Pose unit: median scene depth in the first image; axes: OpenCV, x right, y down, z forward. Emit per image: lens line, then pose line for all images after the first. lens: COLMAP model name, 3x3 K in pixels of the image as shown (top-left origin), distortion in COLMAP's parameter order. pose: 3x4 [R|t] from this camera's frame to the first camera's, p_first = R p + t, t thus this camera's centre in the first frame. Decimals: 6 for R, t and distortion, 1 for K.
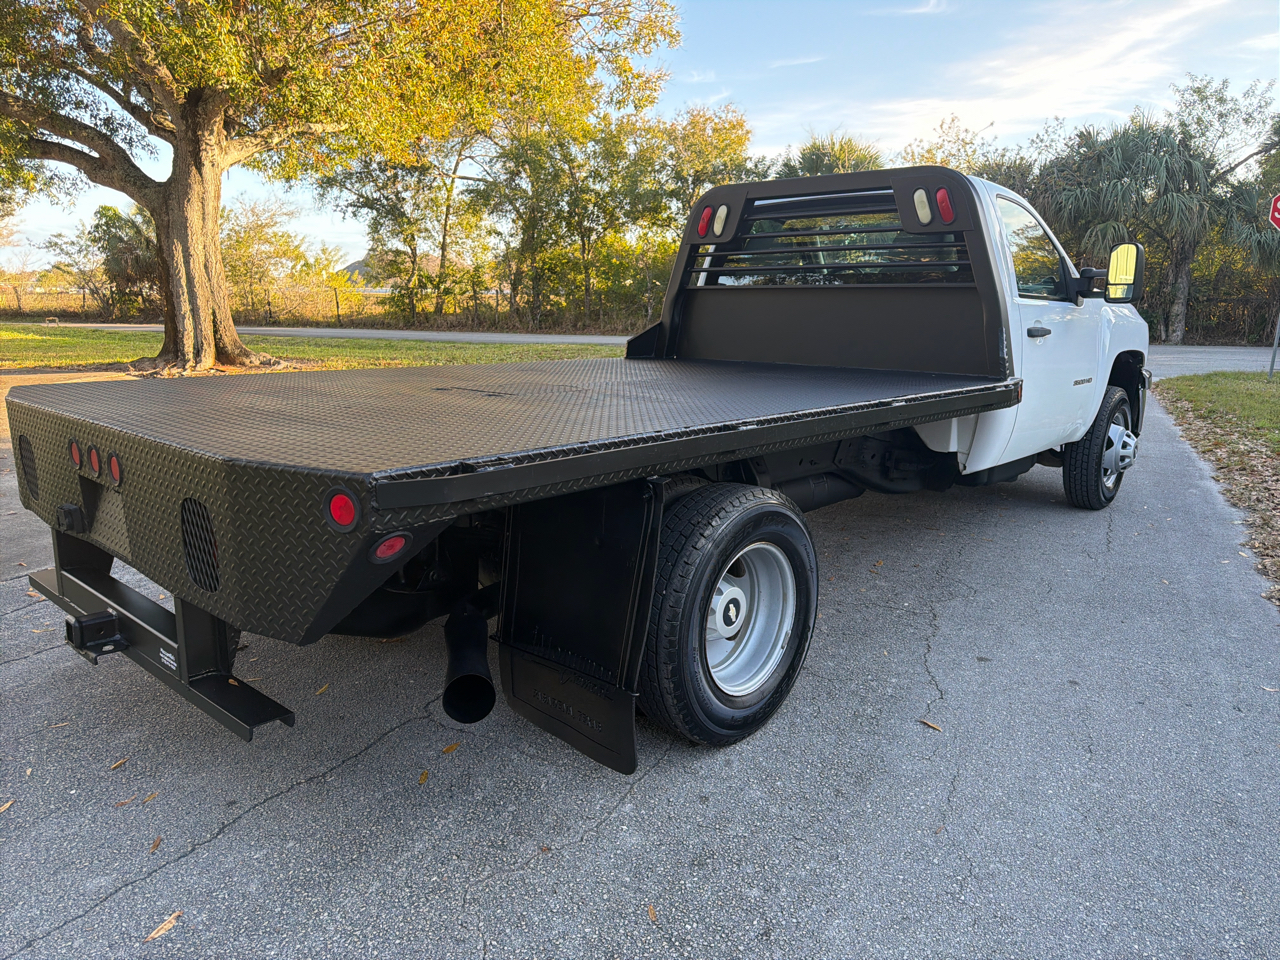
lens RADIAL K [[919.3, 0, 634.0], [0, 919.3, 495.2], [0, 0, 1]] dist [0.049614, -0.061215]
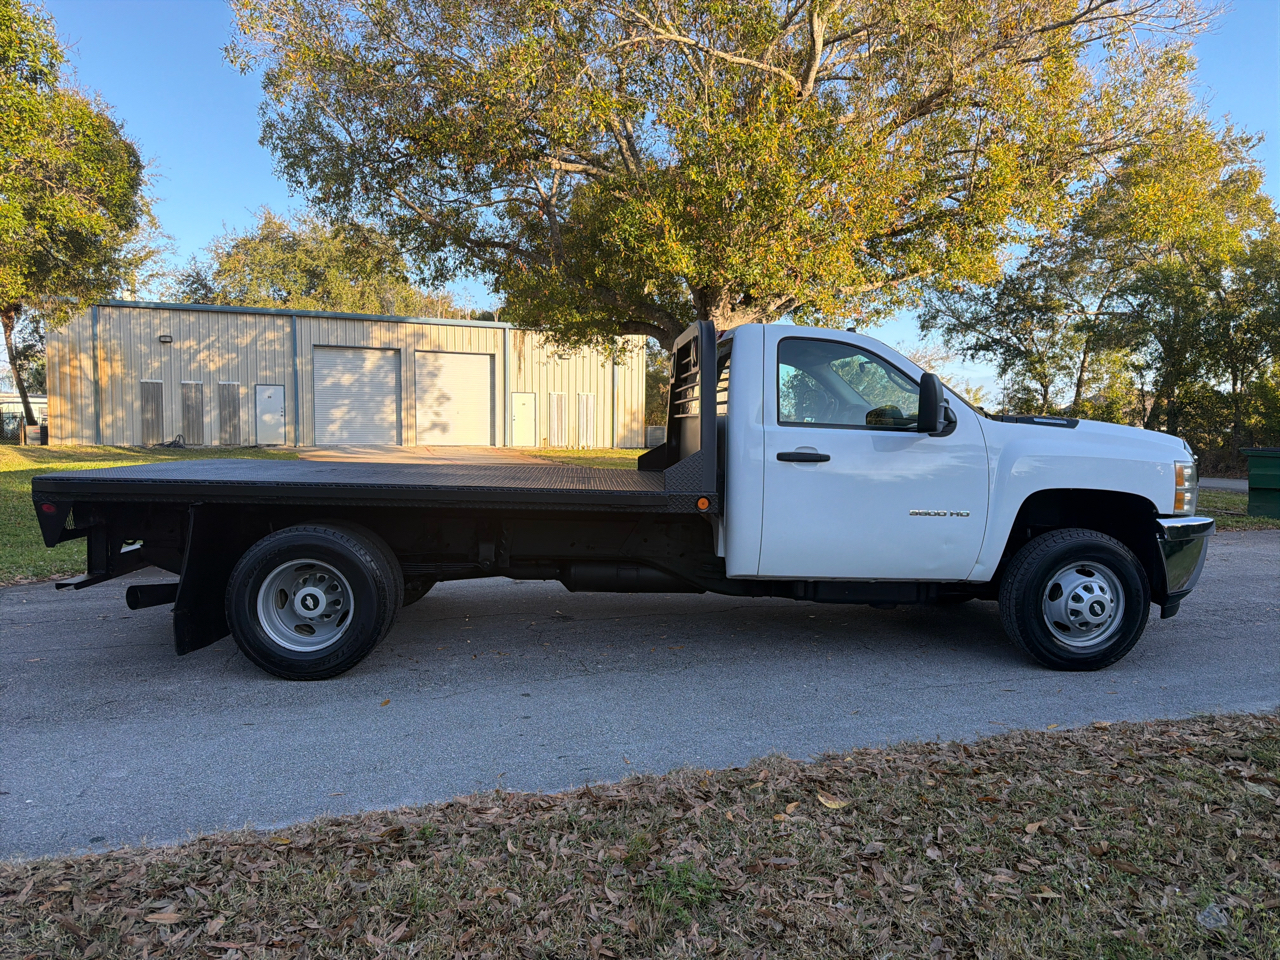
lens RADIAL K [[922.7, 0, 644.7], [0, 922.7, 483.1], [0, 0, 1]] dist [0.073939, -0.005180]
pose [[0.712629, 0.048761, -0.699844, 0.387701], [-0.159915, 0.982609, -0.094373, -0.004977], [0.683071, 0.179169, 0.708034, 0.040550]]
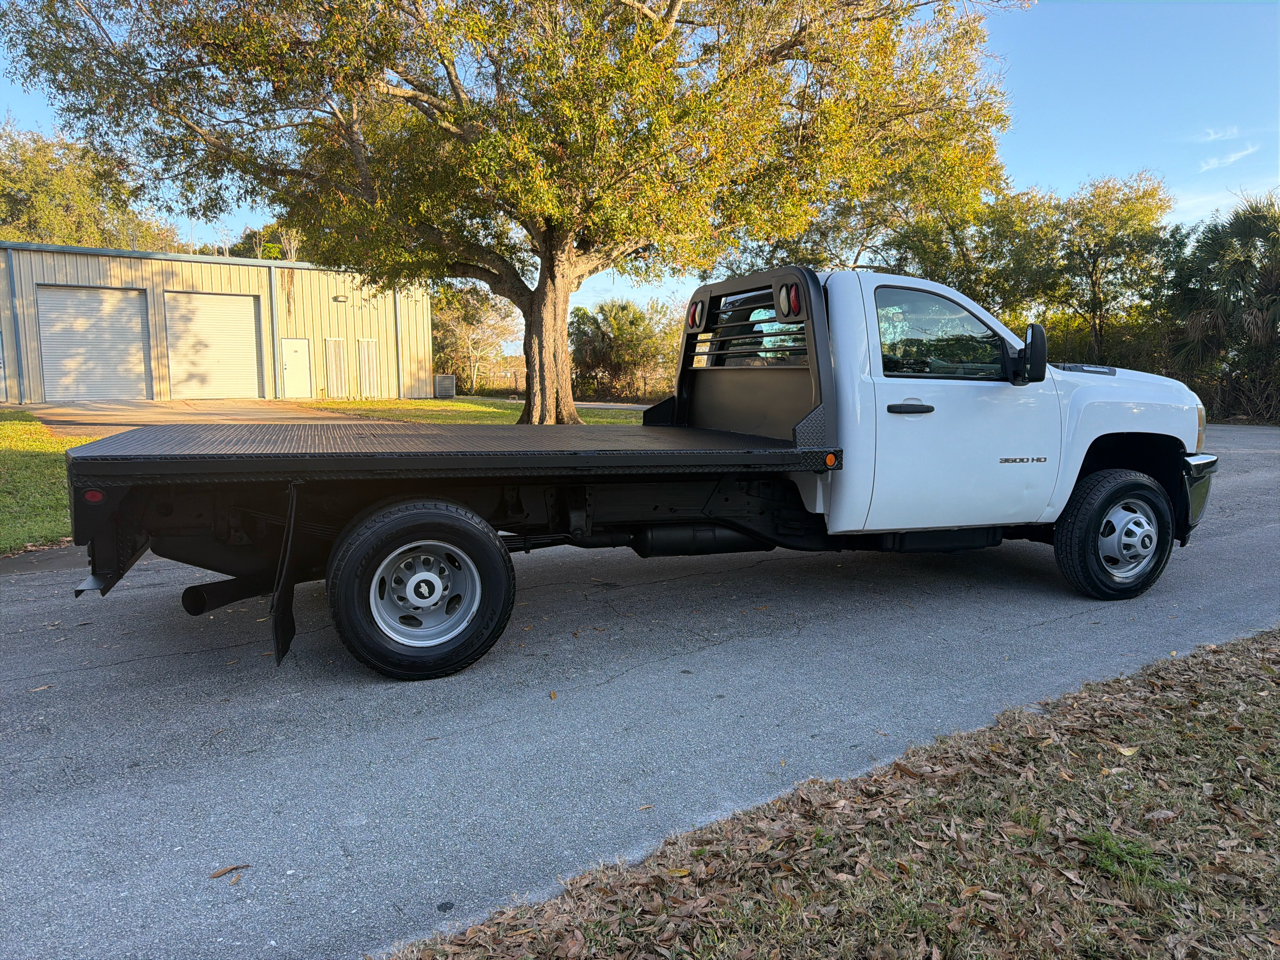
lens RADIAL K [[919.3, 0, 634.0], [0, 919.3, 495.2], [0, 0, 1]] dist [0.049614, -0.061215]
pose [[0.876568, 0.060302, -0.477485, 0.244842], [-0.101427, 0.992984, -0.060795, 0.007889], [0.470469, 0.101720, 0.876534, -0.028888]]
